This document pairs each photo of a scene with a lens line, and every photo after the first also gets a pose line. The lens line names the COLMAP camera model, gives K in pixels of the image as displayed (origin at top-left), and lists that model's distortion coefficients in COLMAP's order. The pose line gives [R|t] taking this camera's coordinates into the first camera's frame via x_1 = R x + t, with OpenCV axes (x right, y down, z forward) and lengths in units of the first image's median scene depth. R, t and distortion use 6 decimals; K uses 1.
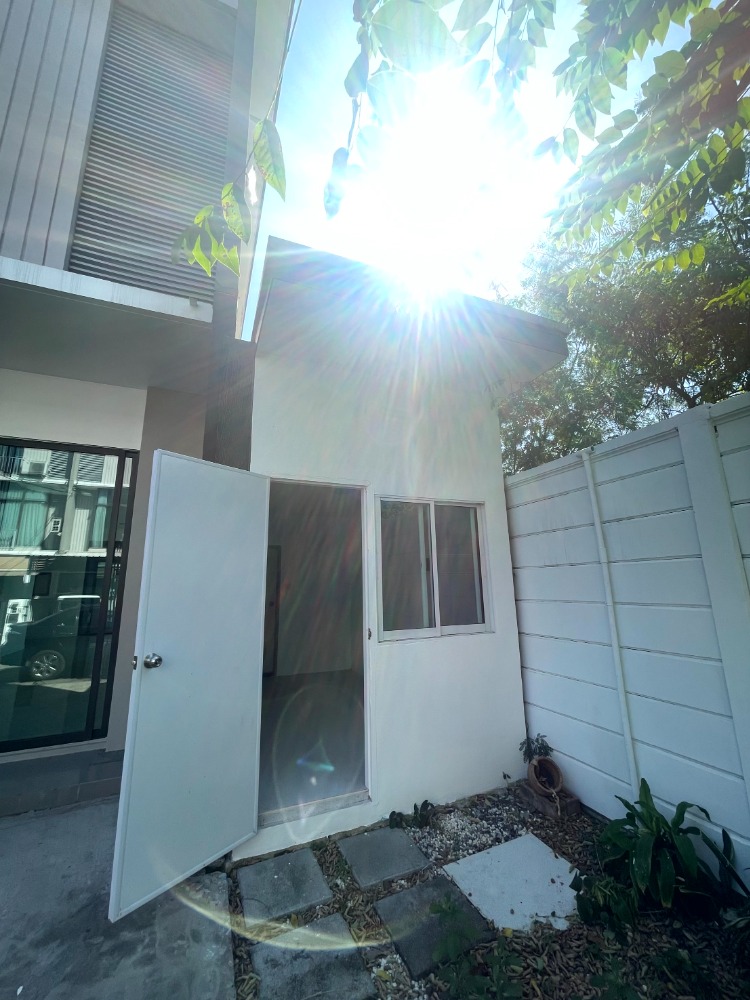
lens RADIAL K [[405.7, 0, 365.1], [0, 405.7, 497.2], [0, 0, 1]] dist [-0.002038, 0.001170]
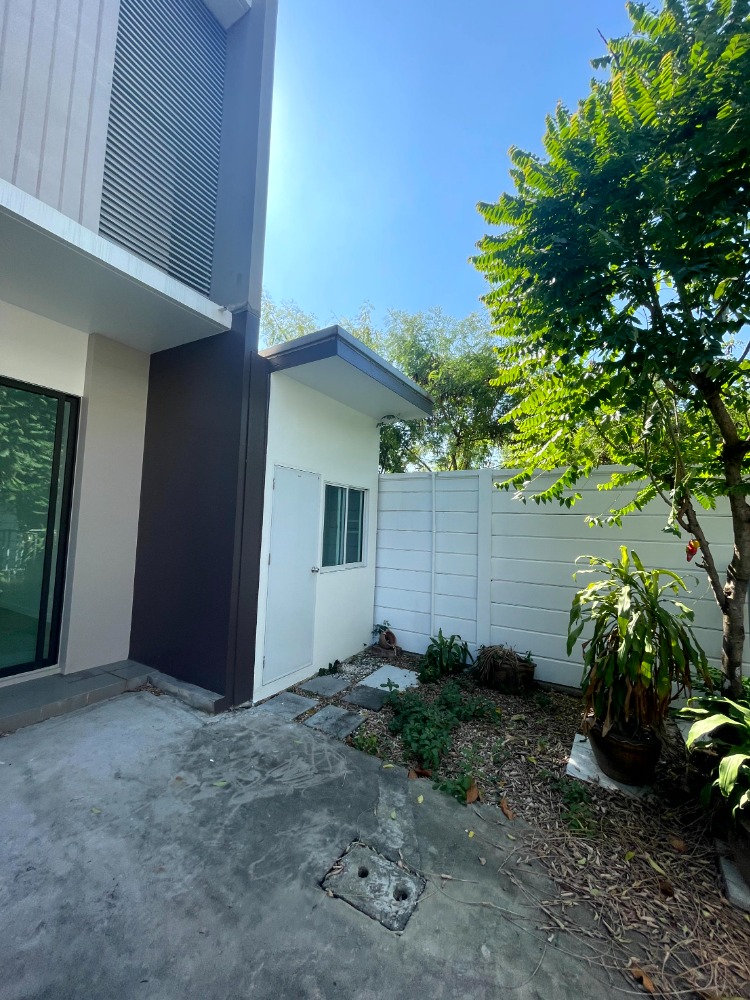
lens RADIAL K [[405.7, 0, 367.5], [0, 405.7, 494.9], [0, 0, 1]] dist [-0.002038, 0.001170]
pose [[0.803786, 0.091556, 0.587832, -0.824664], [-0.171904, 0.981682, 0.082159, -0.118564], [-0.569542, -0.167089, 0.804800, -0.365596]]
